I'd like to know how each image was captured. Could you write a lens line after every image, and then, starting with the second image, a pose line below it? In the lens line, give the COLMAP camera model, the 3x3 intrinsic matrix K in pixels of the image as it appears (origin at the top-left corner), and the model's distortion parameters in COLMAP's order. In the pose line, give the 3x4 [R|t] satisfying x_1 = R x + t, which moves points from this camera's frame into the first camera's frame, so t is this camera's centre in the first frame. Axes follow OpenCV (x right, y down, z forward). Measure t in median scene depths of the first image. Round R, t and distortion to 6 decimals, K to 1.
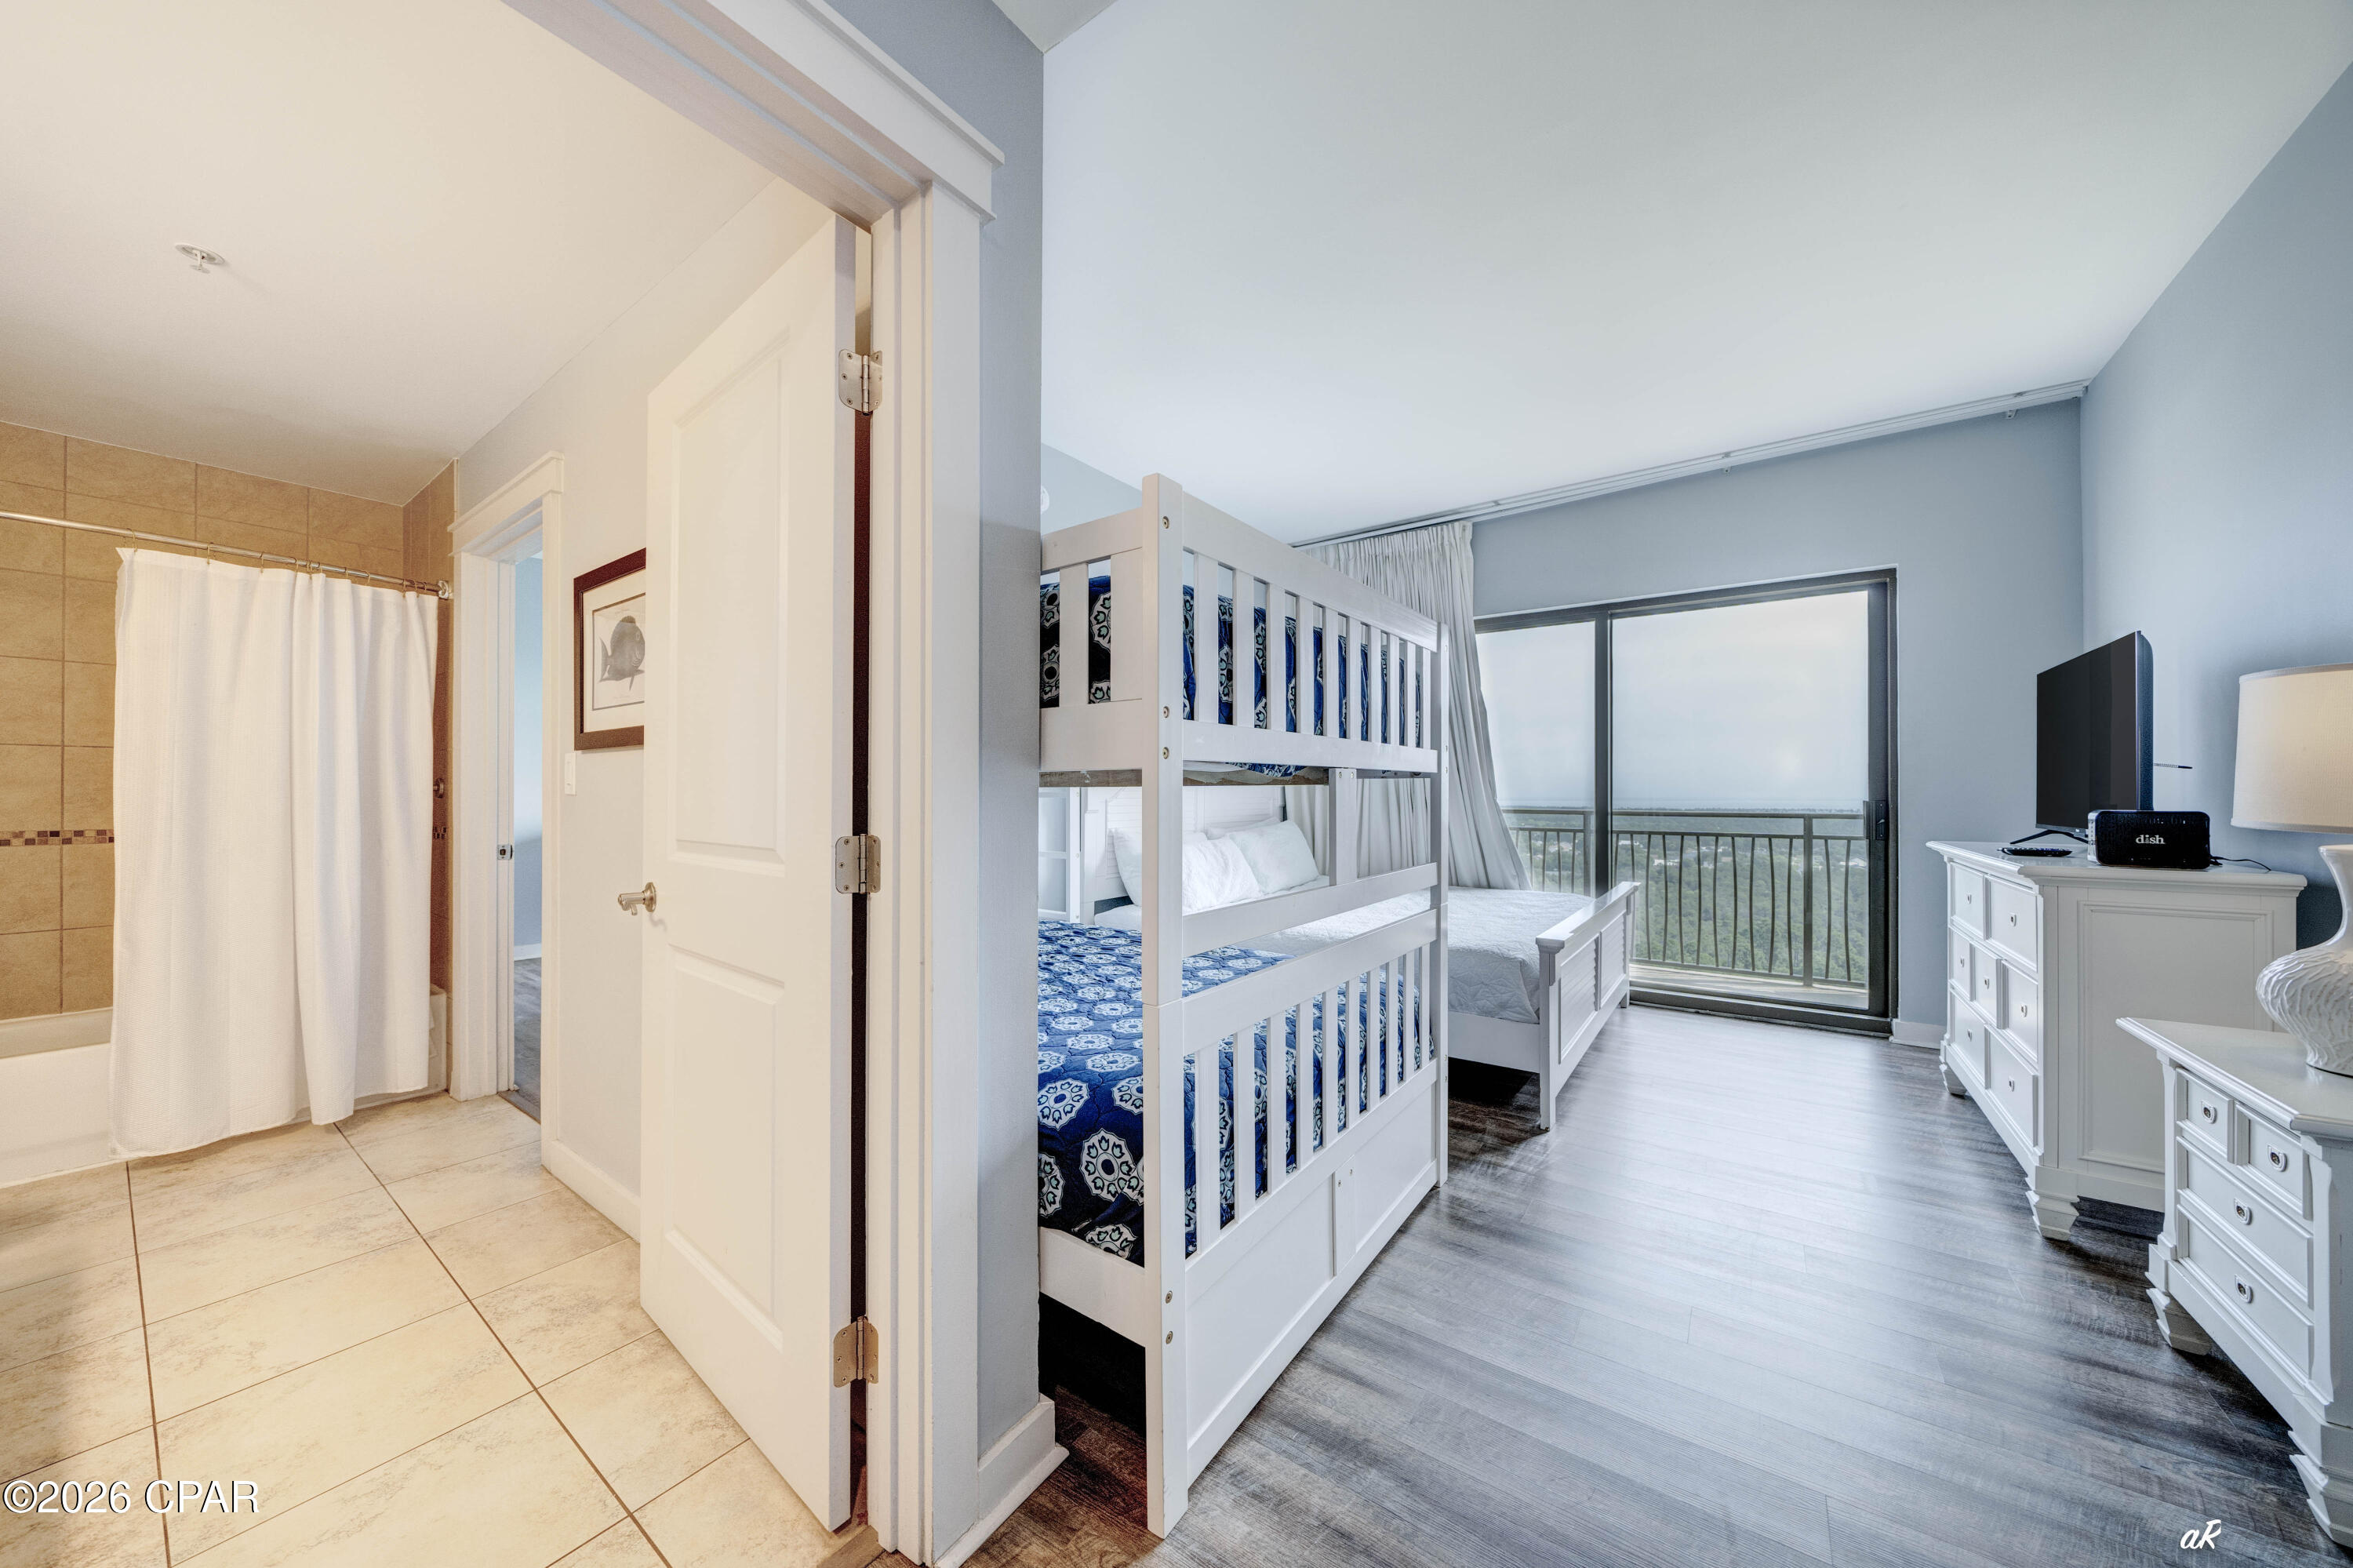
lens RADIAL K [[801.6, 0, 1173.5], [0, 801.6, 792.6], [0, 0, 1]] dist [-0.006516, 0.000060]
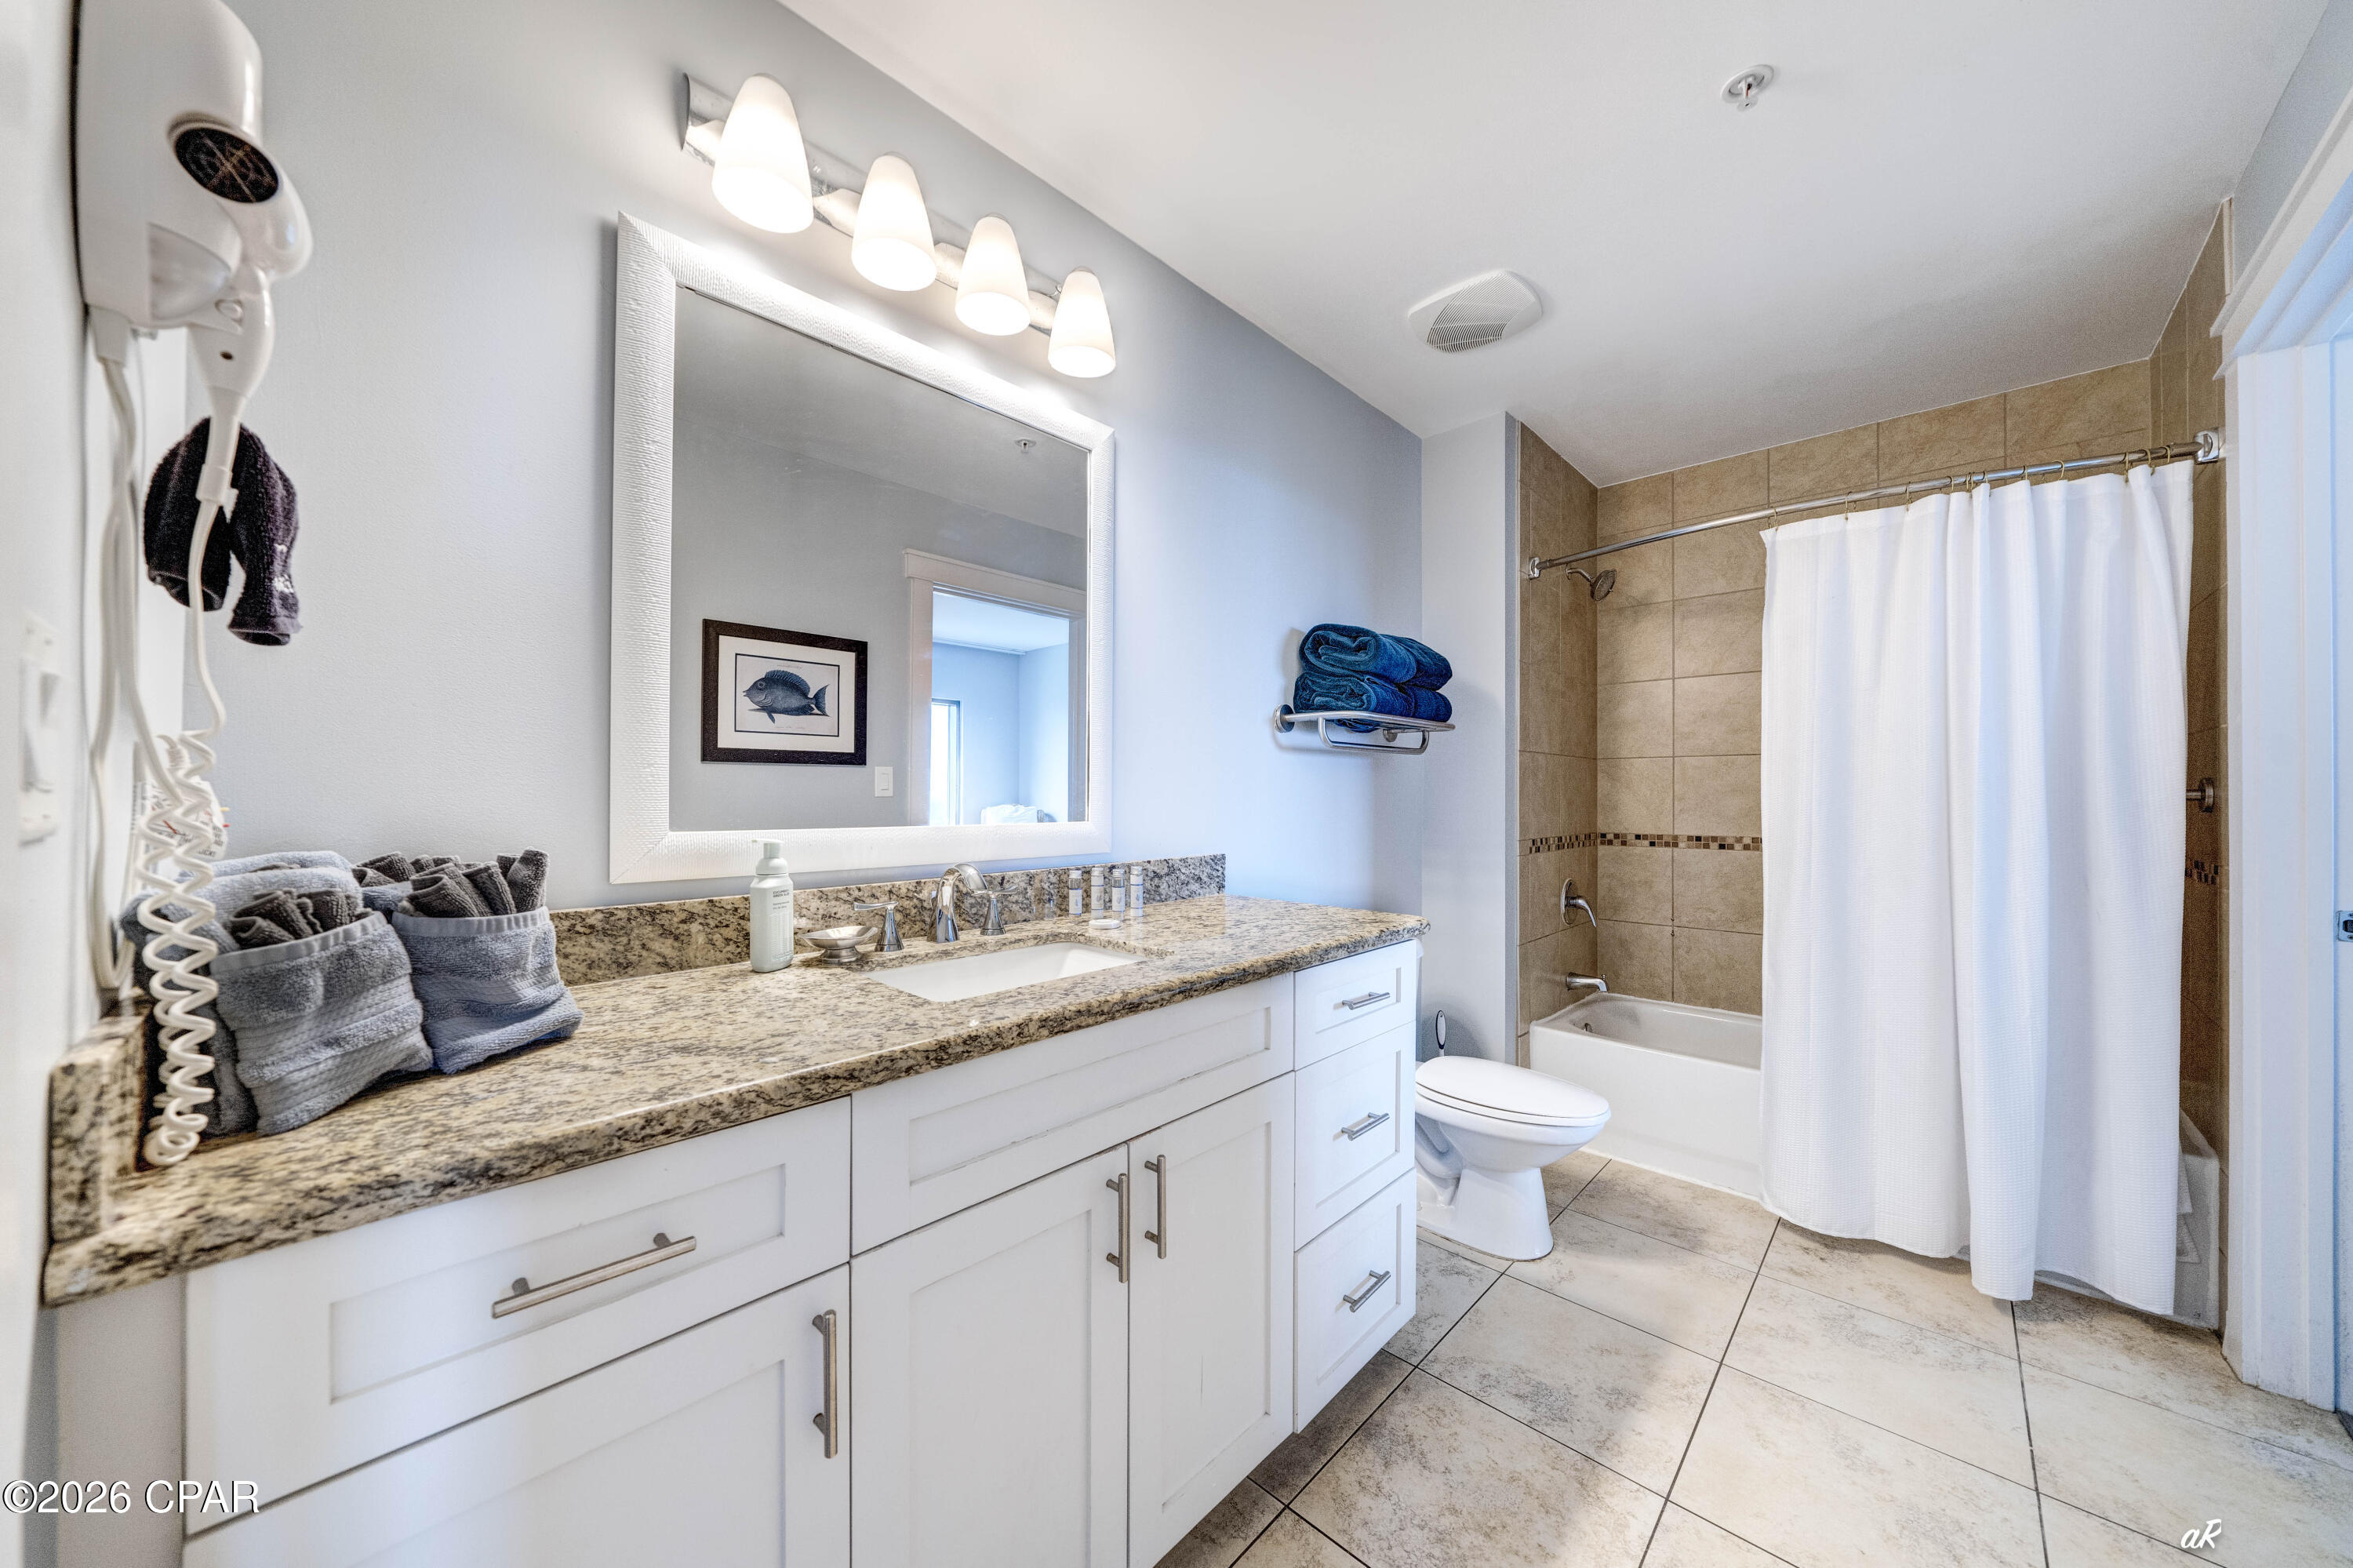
lens RADIAL K [[801.6, 0, 1173.5], [0, 801.6, 792.6], [0, 0, 1]] dist [-0.006516, 0.000060]
pose [[-0.139706, -0.006512, -0.990172, -0.290149], [0.003333, 0.999970, -0.007047, -0.005417], [0.990187, -0.004285, -0.139680, 0.397179]]
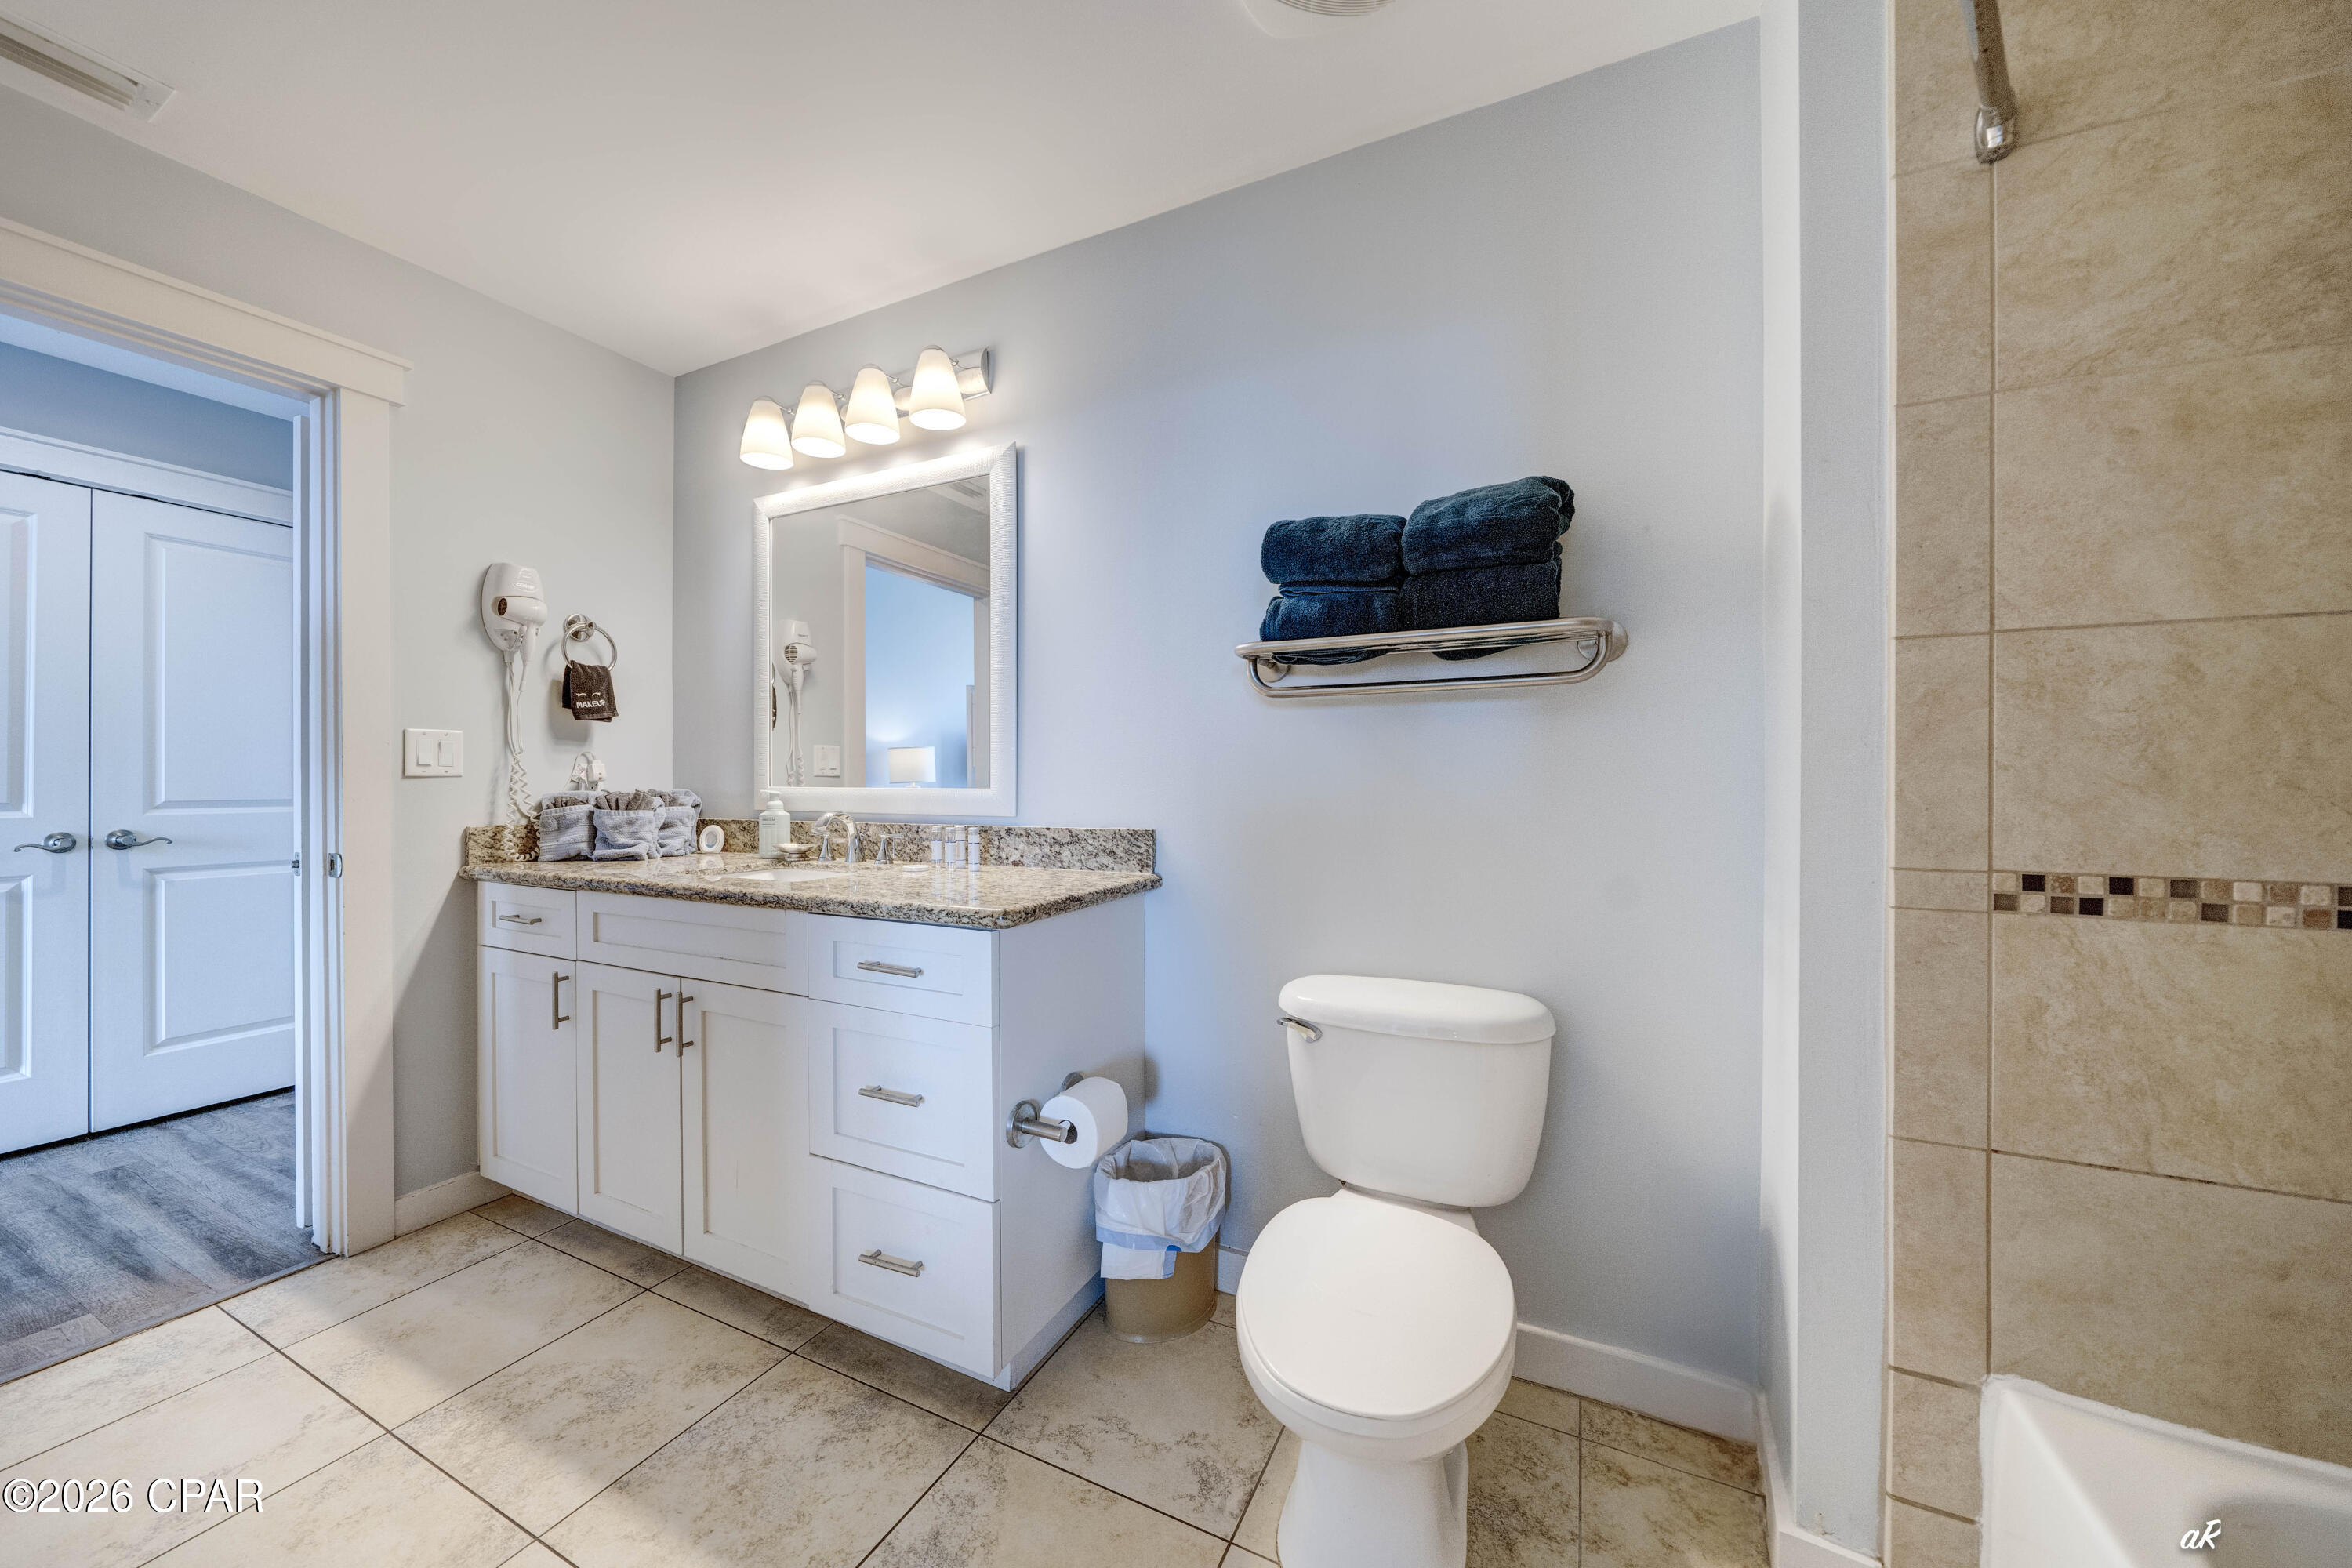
lens RADIAL K [[820.4, 0, 1167.7], [0, 820.4, 780.5], [0, 0, 1]] dist [-0.001374, -0.000019]
pose [[-0.984014, 0.000466, -0.178093, -1.030966], [0.000619, 0.999999, -0.000803, 0.007498], [0.178092, -0.000900, -0.984013, 1.119664]]
